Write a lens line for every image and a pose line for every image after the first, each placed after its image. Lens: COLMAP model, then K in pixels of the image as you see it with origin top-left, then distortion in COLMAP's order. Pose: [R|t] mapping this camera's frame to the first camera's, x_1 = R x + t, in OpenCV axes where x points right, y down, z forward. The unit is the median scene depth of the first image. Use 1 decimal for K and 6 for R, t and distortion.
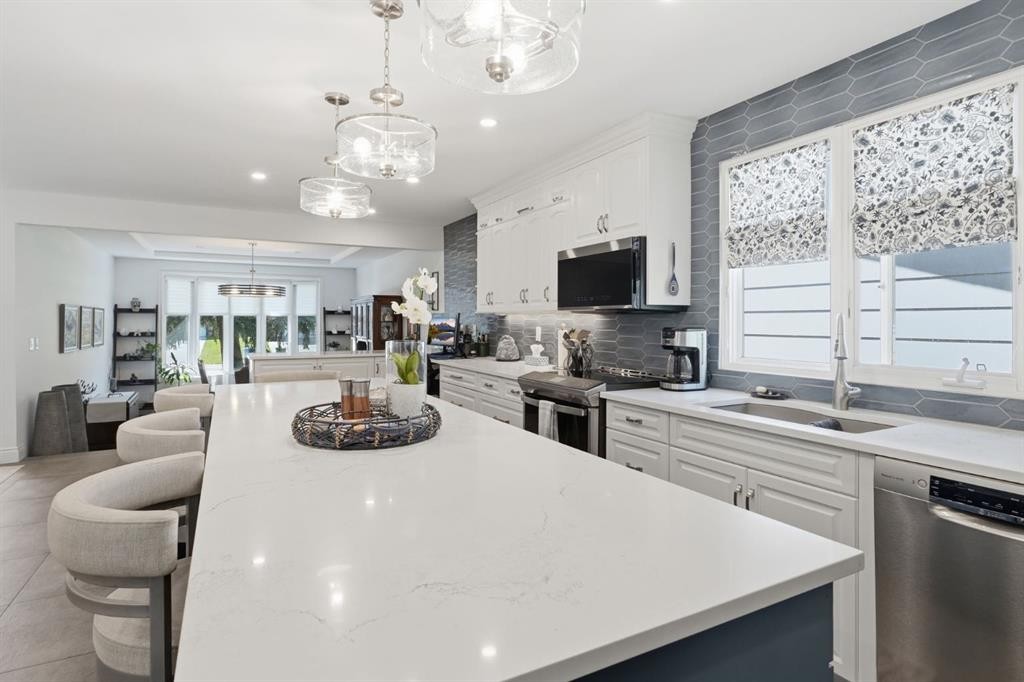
lens RADIAL K [[542.6, 0, 507.9], [0, 542.6, 319.1], [0, 0, 1]] dist [-0.003670, -0.001020]
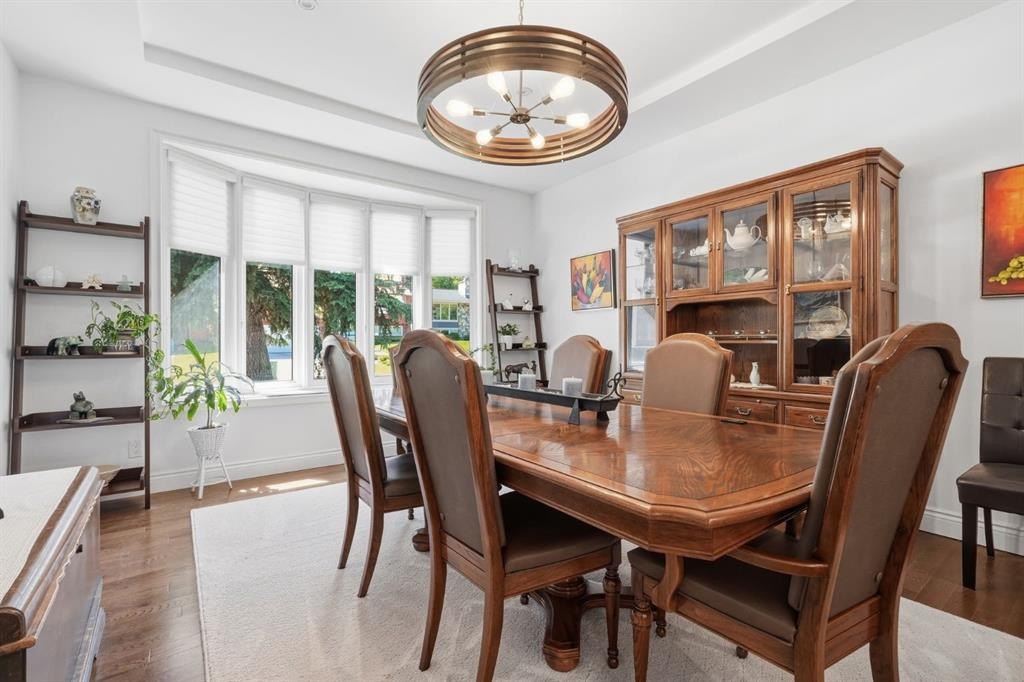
lens RADIAL K [[457.0, 0, 517.8], [0, 457.0, 340.0], [0, 0, 1]] dist [-0.005652, 0.001008]
pose [[0.986953, -0.002155, 0.160992, -0.443517], [0.001086, 0.999977, 0.006730, 0.062121], [-0.161002, -0.006468, 0.986933, 0.641256]]
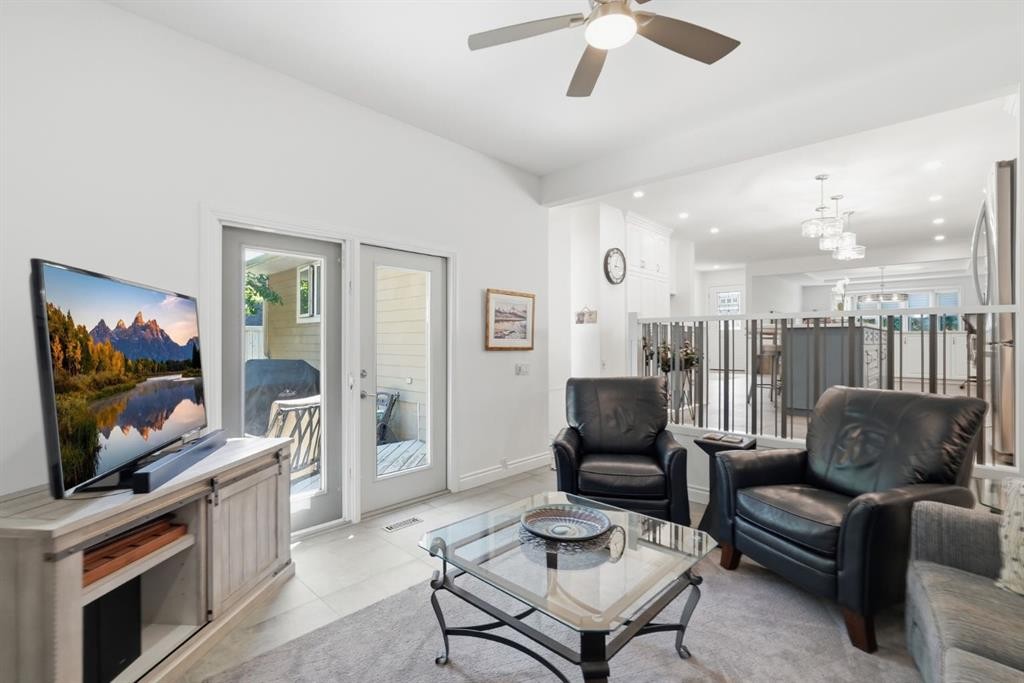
lens RADIAL K [[457.0, 0, 517.3], [0, 457.0, 341.3], [0, 0, 1]] dist [-0.005652, 0.001008]
pose [[0.314016, 0.002602, -0.949414, 0.369176], [0.000428, 0.999996, 0.002882, 0.054006], [0.949418, -0.001311, 0.314013, -0.324921]]
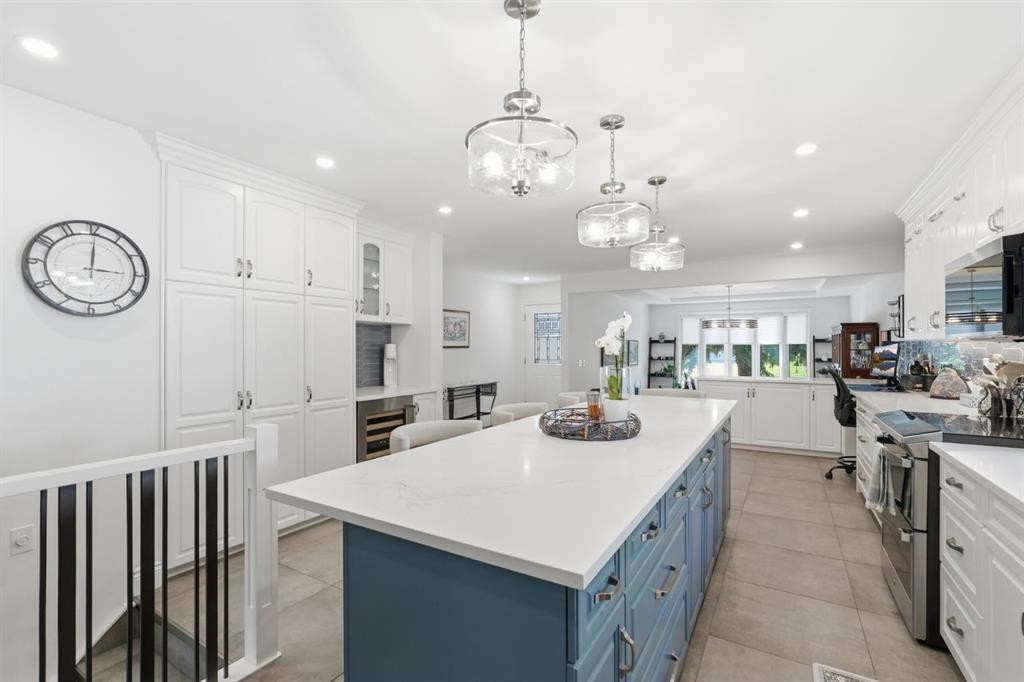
lens RADIAL K [[457.0, 0, 513.1], [0, 457.0, 343.0], [0, 0, 1]] dist [-0.005652, 0.001008]
pose [[0.513375, -0.011160, -0.858092, 0.143851], [0.005100, 0.999937, -0.009954, -0.001999], [0.858149, 0.000734, 0.513400, 0.044952]]
